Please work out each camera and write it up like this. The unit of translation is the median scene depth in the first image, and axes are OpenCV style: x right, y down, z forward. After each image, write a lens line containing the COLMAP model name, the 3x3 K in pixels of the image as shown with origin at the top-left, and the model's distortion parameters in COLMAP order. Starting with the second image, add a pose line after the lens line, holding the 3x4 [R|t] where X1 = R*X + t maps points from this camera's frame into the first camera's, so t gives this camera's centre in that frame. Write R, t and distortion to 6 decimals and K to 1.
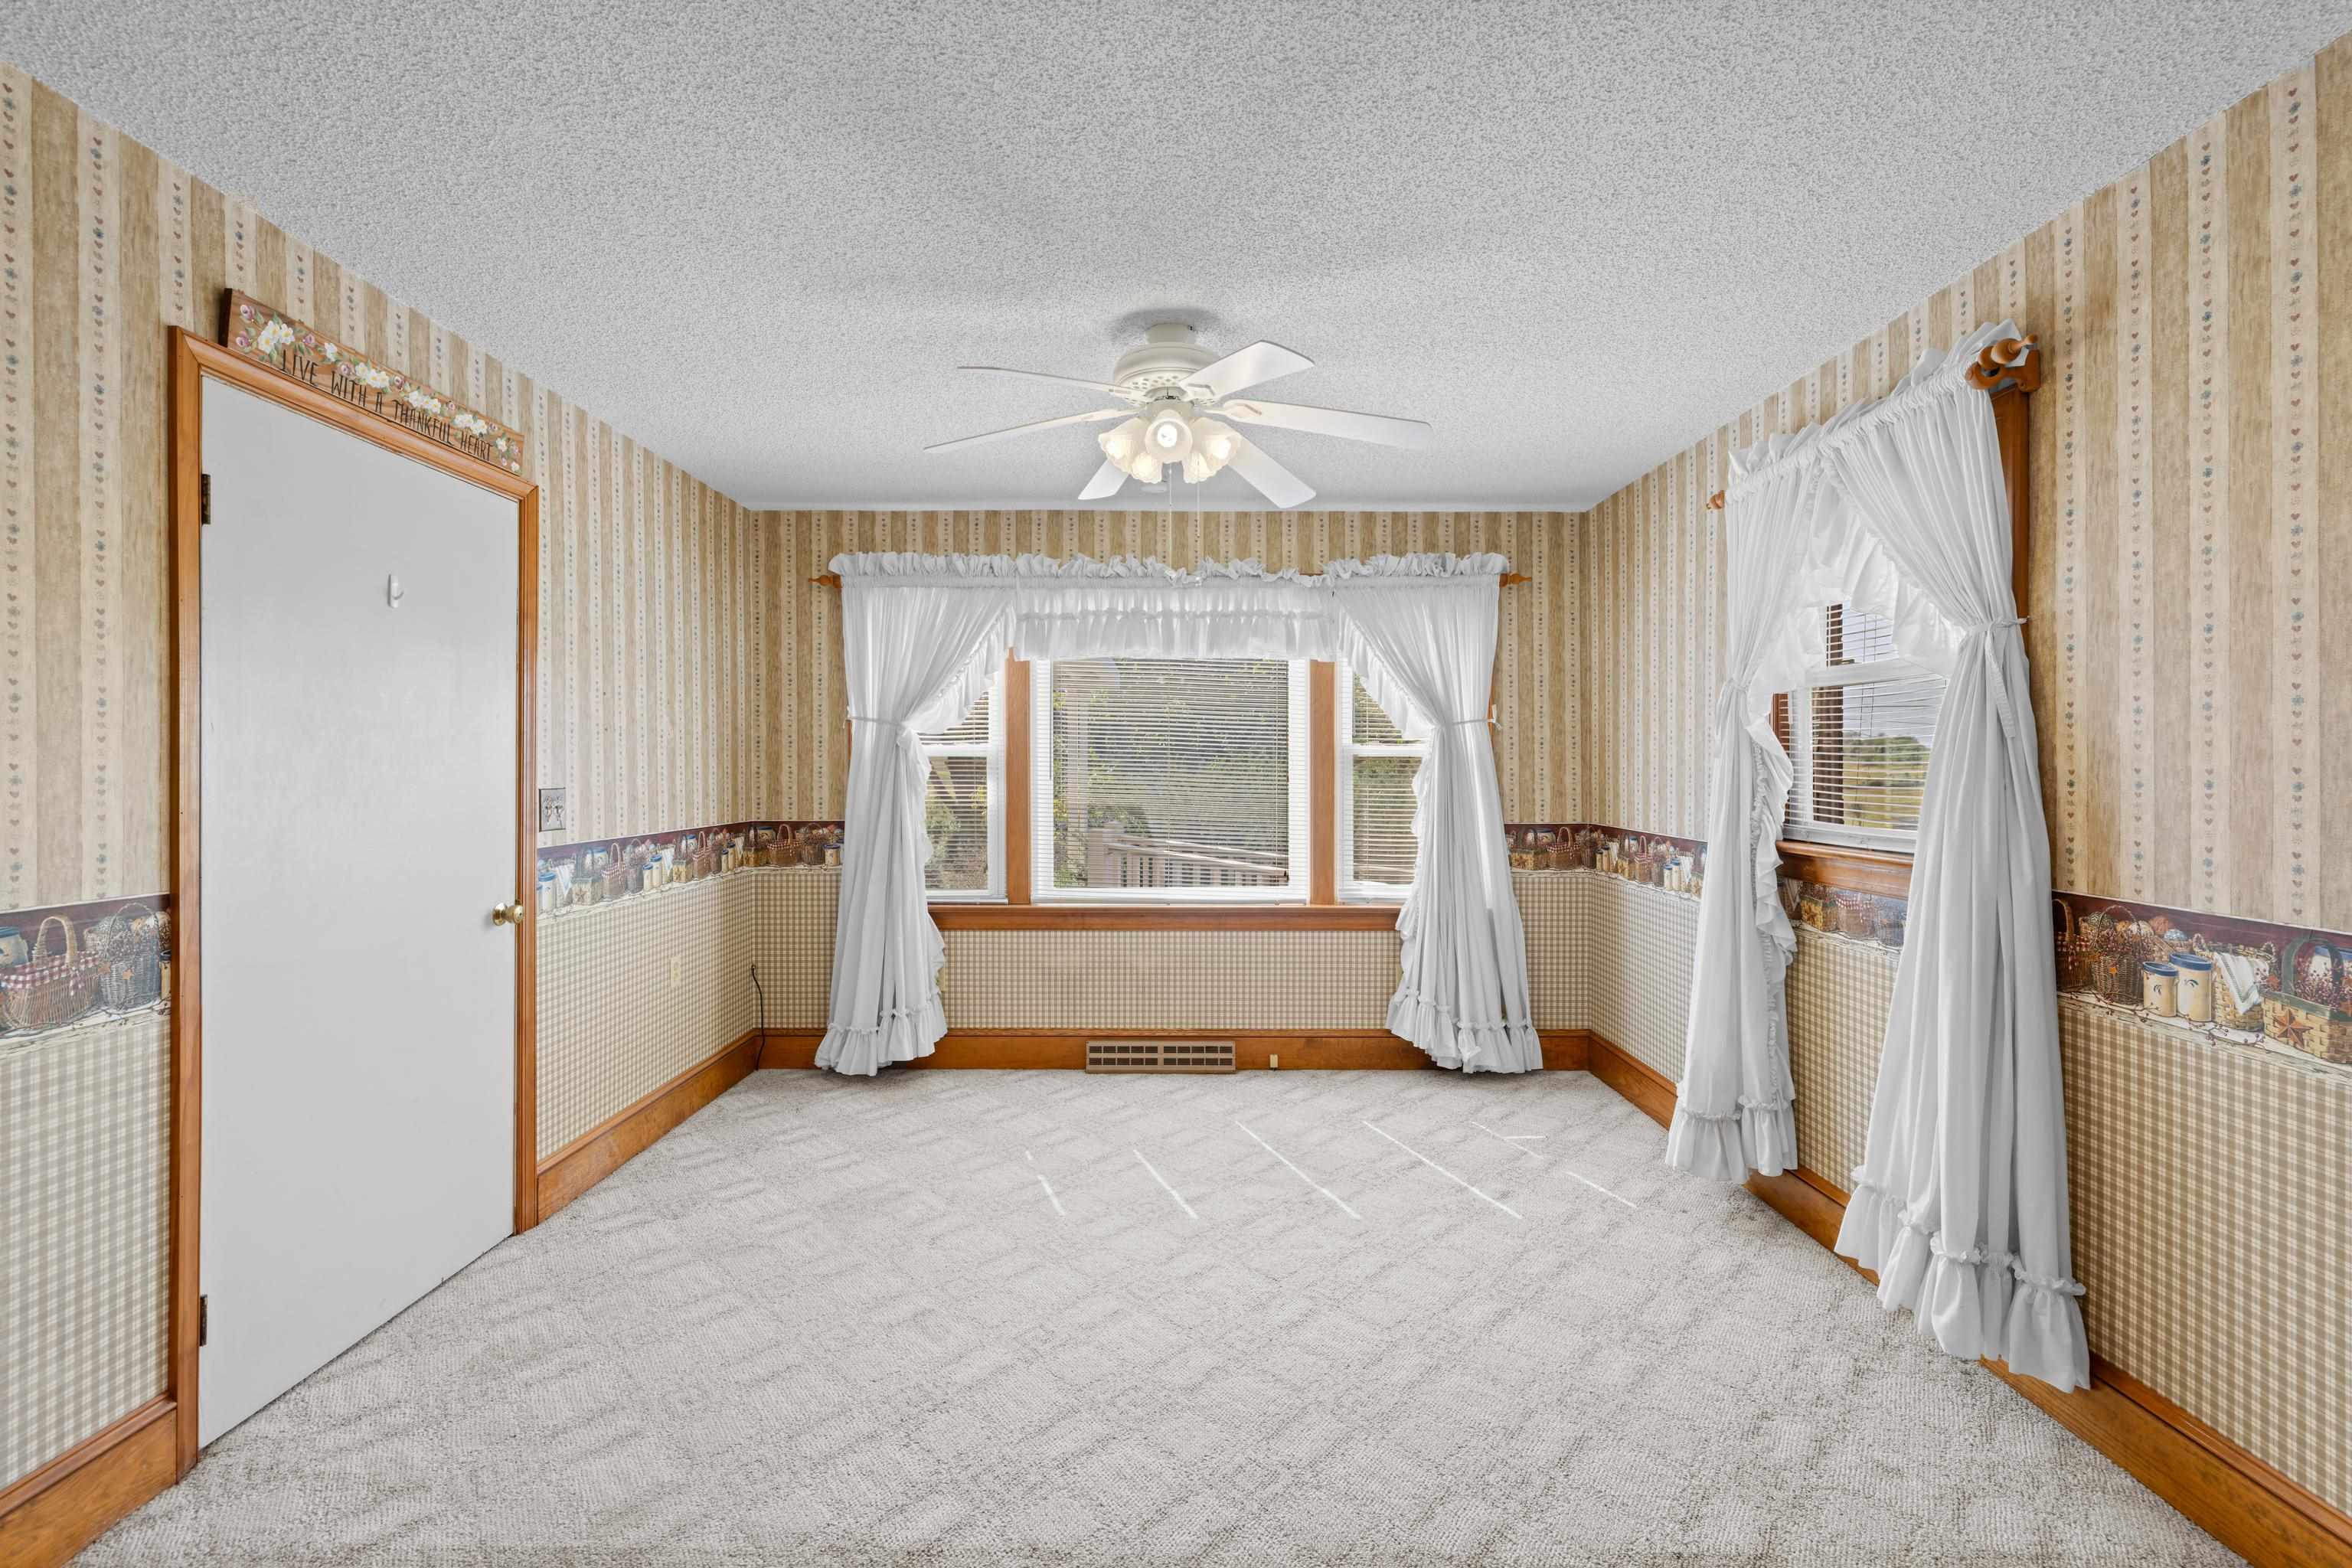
lens RADIAL K [[984.1, 0, 1202.7], [0, 984.1, 772.2], [0, 0, 1]] dist [0.003574, 0.000205]
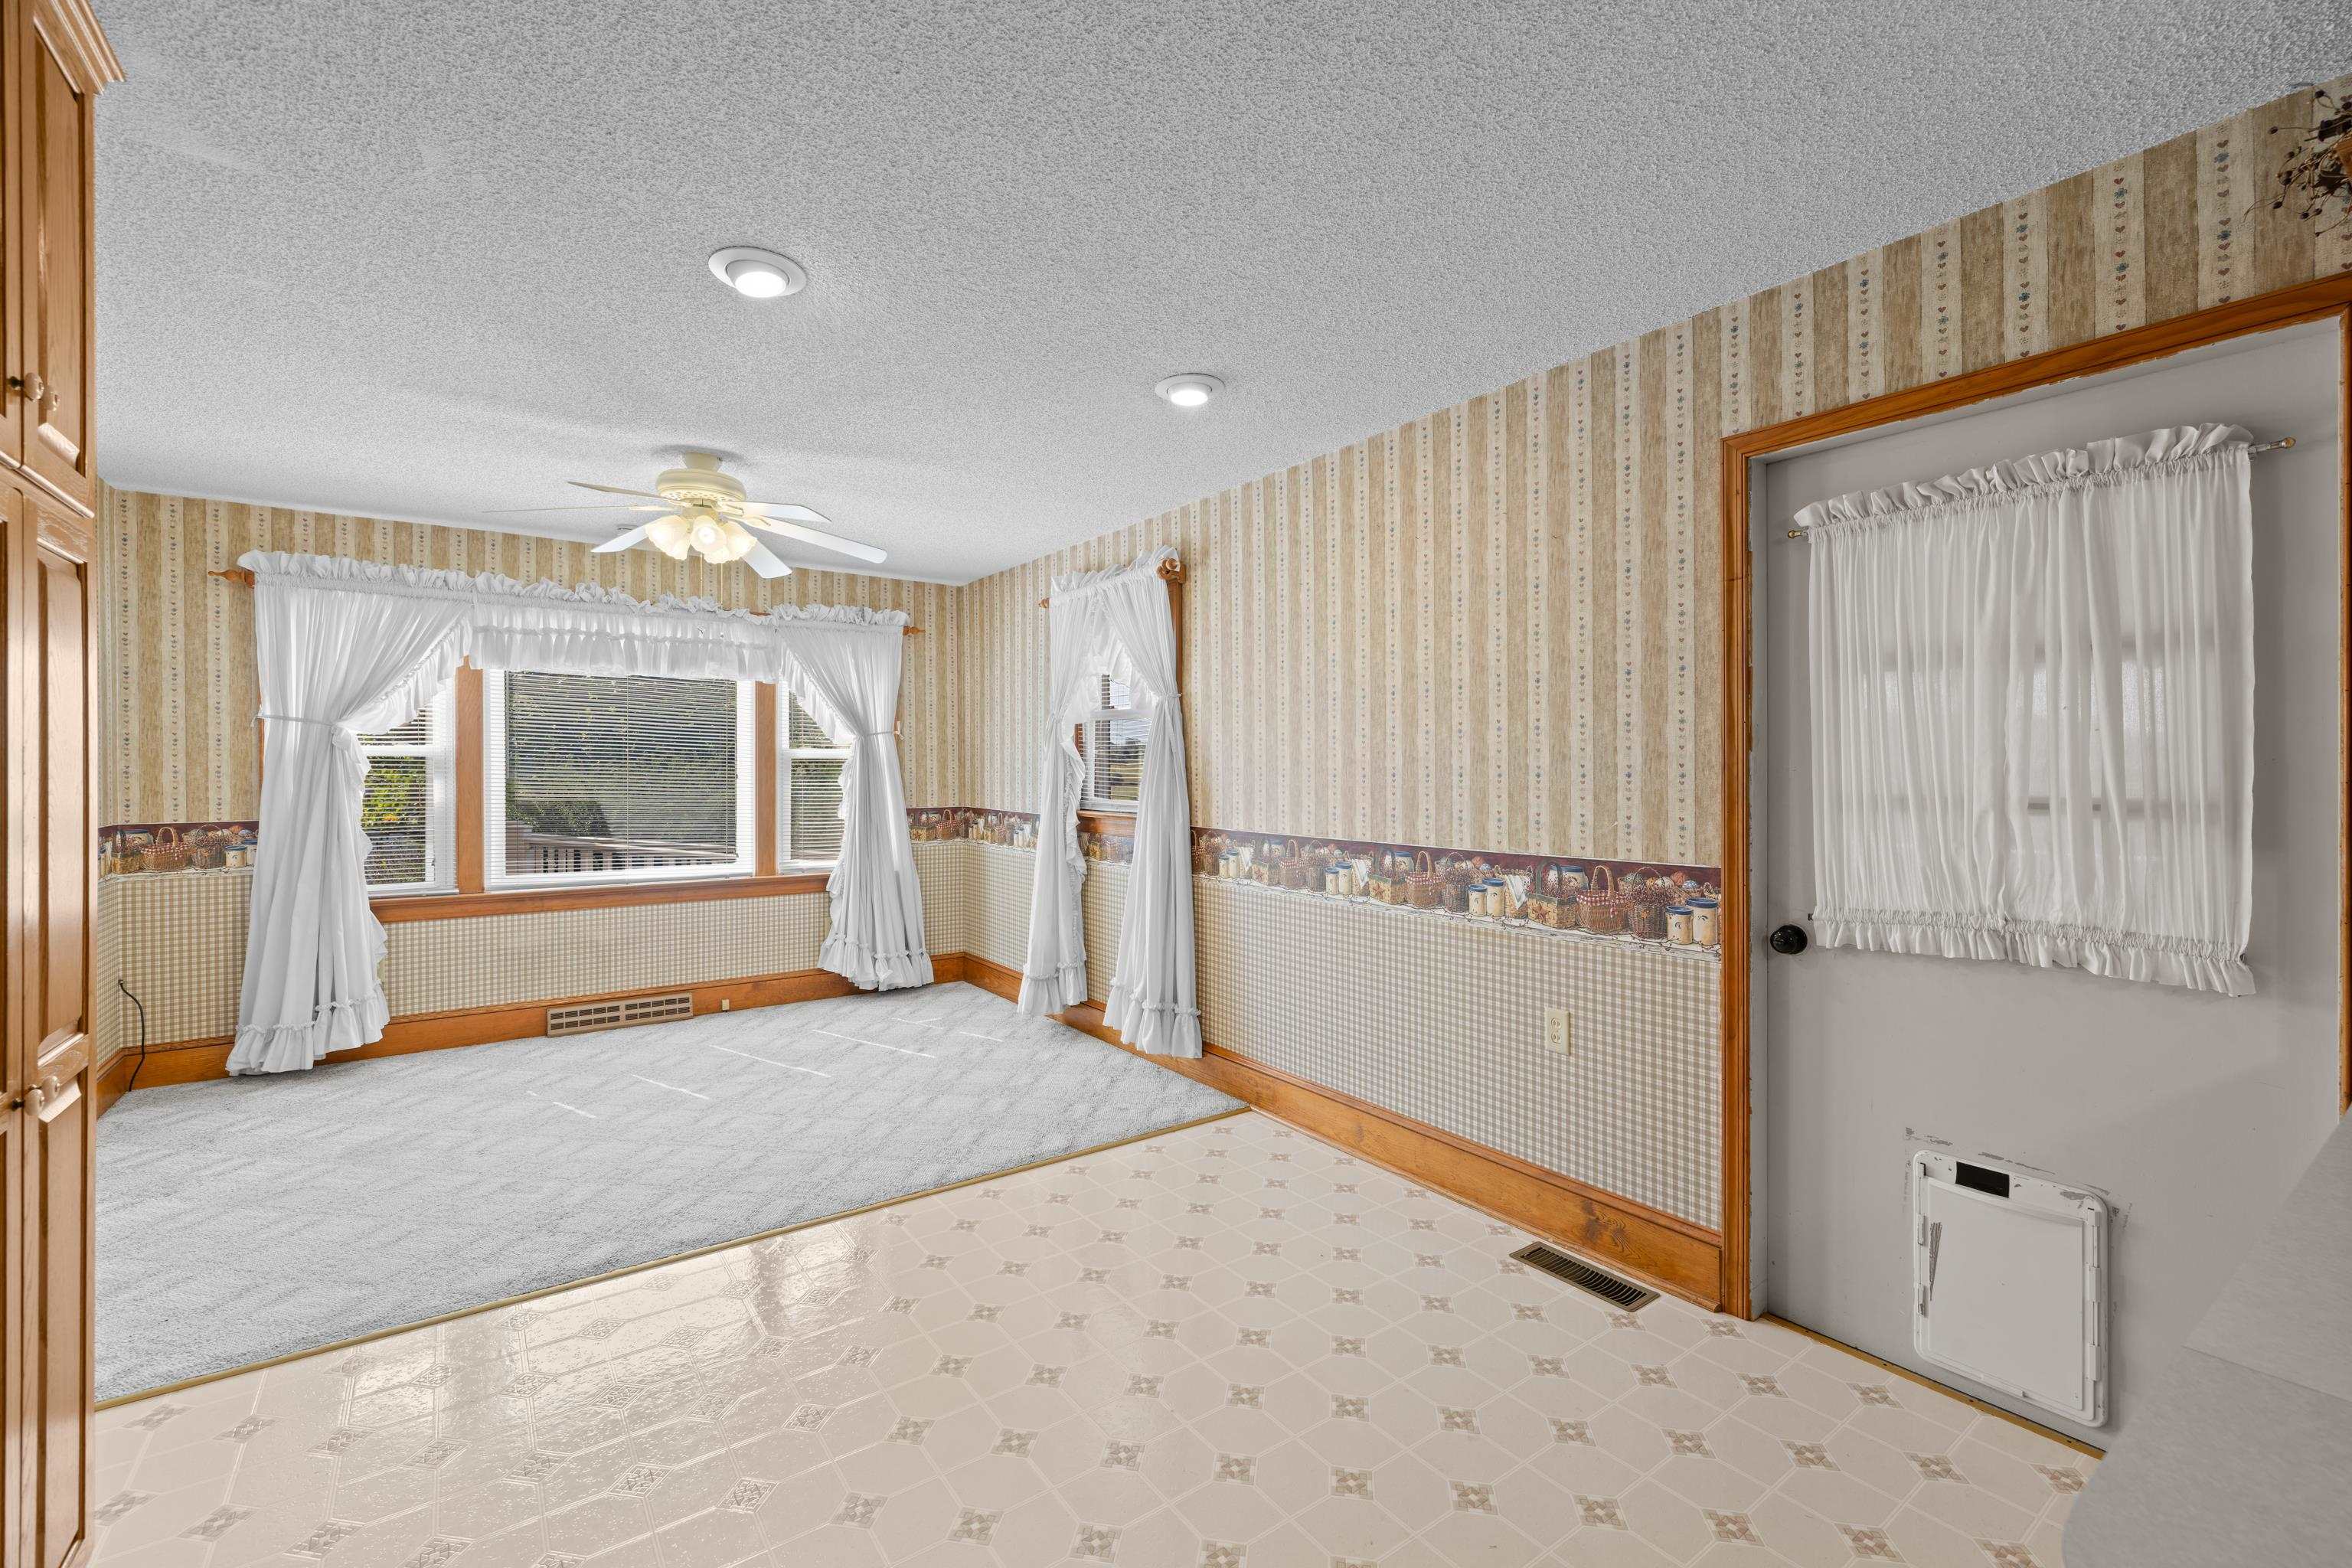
lens RADIAL K [[984.9, 0, 1141.6], [0, 984.9, 771.6], [0, 0, 1]] dist [0.001514, 0.000204]
pose [[0.832645, -0.002129, 0.553803, -0.189880], [0.002282, 0.999997, 0.000414, 0.001797], [-0.553802, 0.000919, 0.832648, -0.340960]]
